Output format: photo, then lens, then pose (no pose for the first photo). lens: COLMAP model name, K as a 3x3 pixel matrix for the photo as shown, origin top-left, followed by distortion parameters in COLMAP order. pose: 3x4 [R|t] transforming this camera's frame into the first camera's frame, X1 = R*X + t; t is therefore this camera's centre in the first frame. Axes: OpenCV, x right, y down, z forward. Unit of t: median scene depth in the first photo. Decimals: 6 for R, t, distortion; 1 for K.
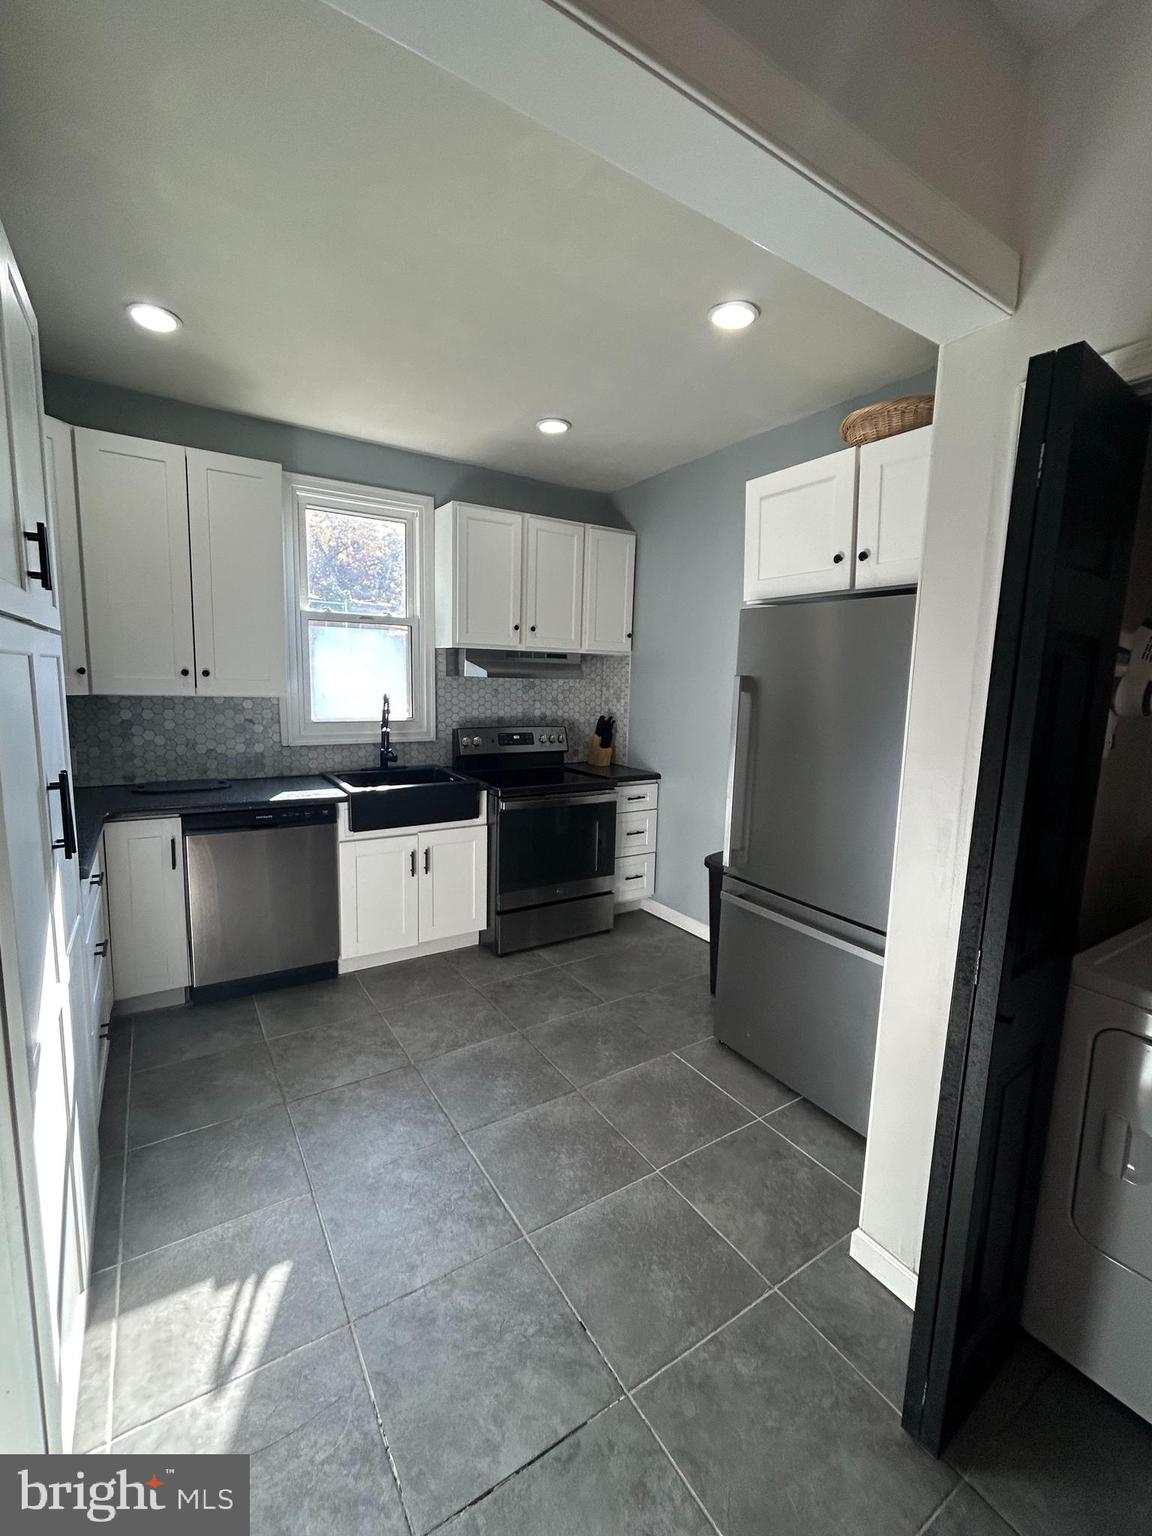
lens RADIAL K [[650.6, 0, 579.3], [0, 650.6, 765.7], [0, 0, 1]] dist [-0.004242, 0.000680]
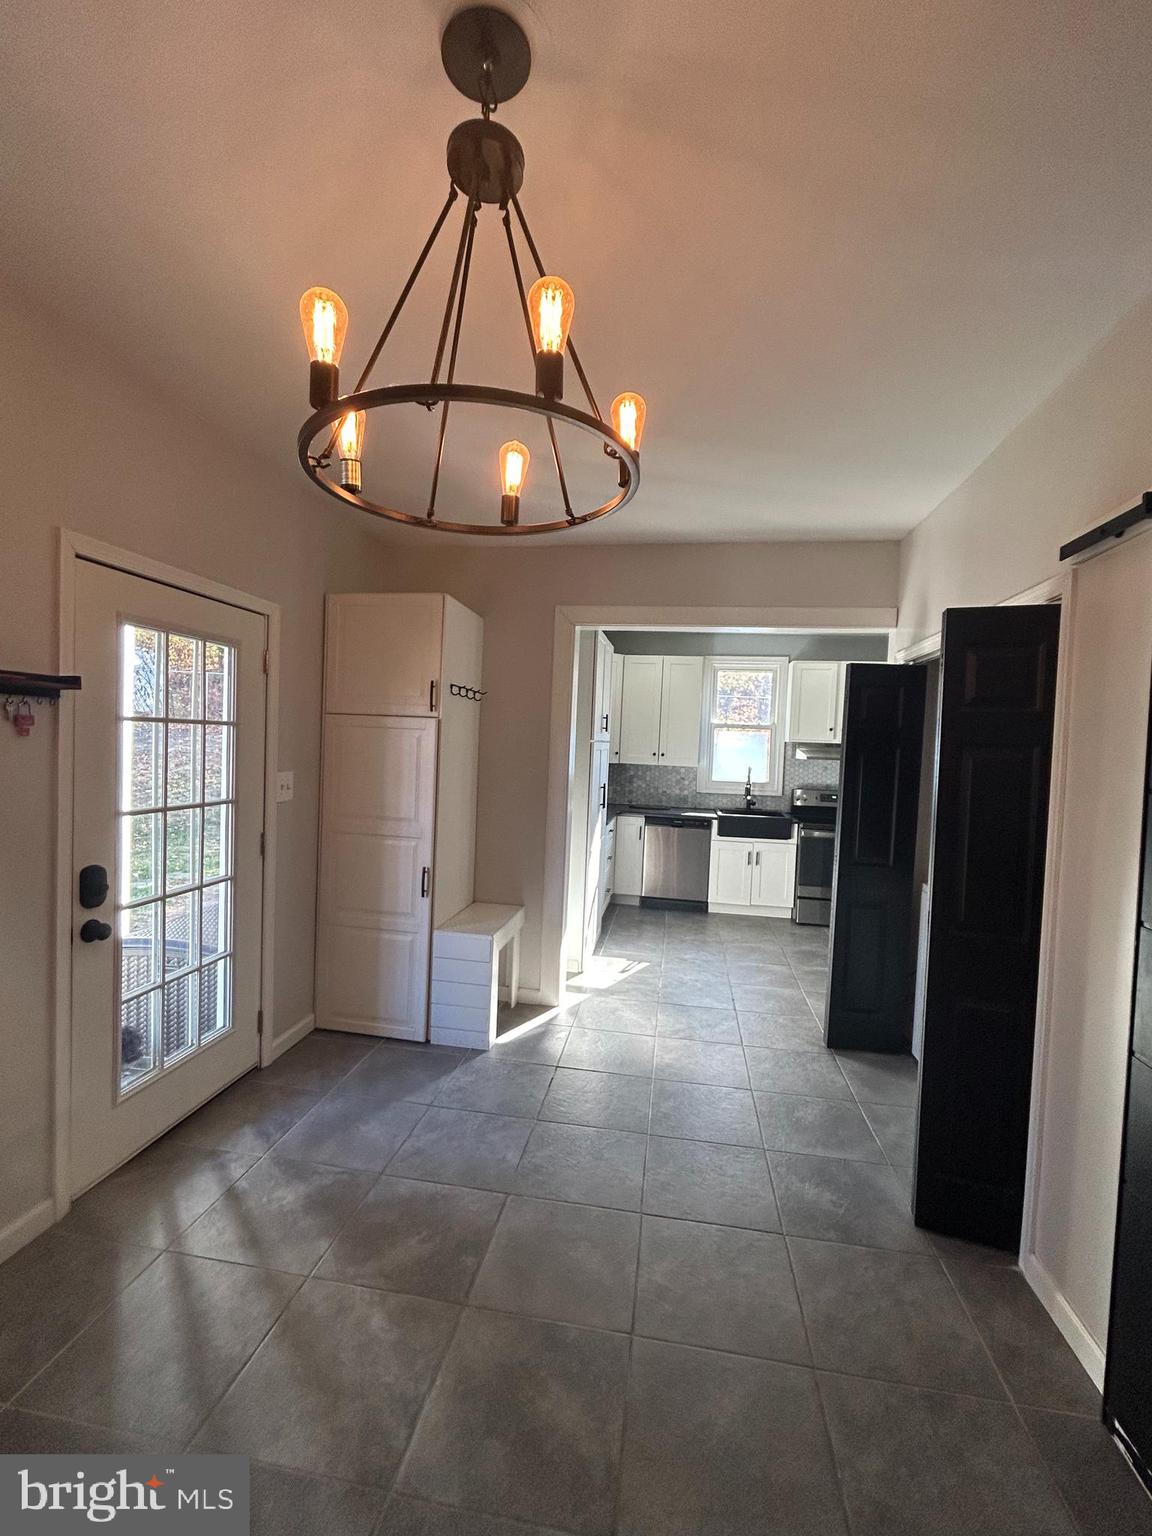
lens RADIAL K [[650.6, 0, 575.2], [0, 650.6, 768.9], [0, 0, 1]] dist [-0.004242, 0.000680]
pose [[0.741603, 0.026993, -0.670296, 0.612721], [-0.108727, 0.990815, -0.080393, 0.102439], [0.661969, 0.132499, 0.737727, -0.727099]]
